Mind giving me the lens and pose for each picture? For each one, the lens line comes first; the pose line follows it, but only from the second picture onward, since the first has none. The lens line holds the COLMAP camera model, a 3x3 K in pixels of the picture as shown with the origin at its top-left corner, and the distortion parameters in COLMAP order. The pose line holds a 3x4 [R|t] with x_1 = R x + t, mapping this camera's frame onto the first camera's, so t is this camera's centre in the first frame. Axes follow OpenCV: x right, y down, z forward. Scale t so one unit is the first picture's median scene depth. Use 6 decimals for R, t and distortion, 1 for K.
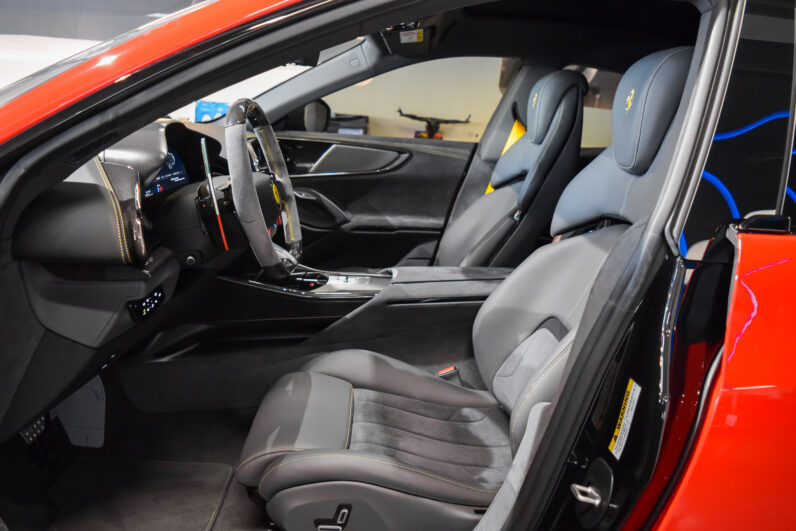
lens RADIAL K [[630.2, 0, 398.0], [0, 630.2, 265.5], [0, 0, 1]] dist [-0.080895, 0.001093]
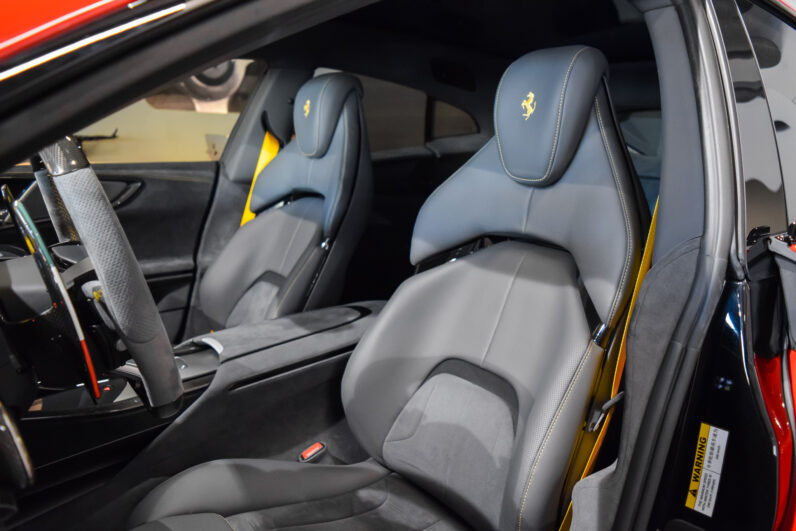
lens RADIAL K [[630.2, 0, 398.0], [0, 630.2, 265.5], [0, 0, 1]] dist [-0.080895, 0.001093]
pose [[0.824536, -0.161407, 0.542300, -0.182941], [0.166264, 0.985251, 0.040450, -0.063572], [-0.540830, 0.056813, 0.839211, 0.214758]]
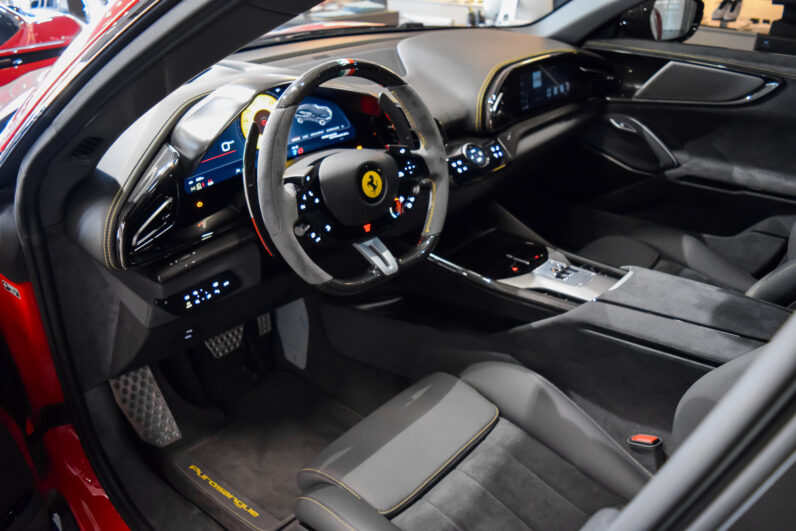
lens RADIAL K [[630.2, 0, 398.0], [0, 630.2, 265.5], [0, 0, 1]] dist [-0.080895, 0.001093]
pose [[0.722044, 0.252540, -0.644108, 0.223157], [-0.102247, 0.959727, 0.261668, -0.138981], [0.684250, -0.123078, 0.718787, 0.274672]]
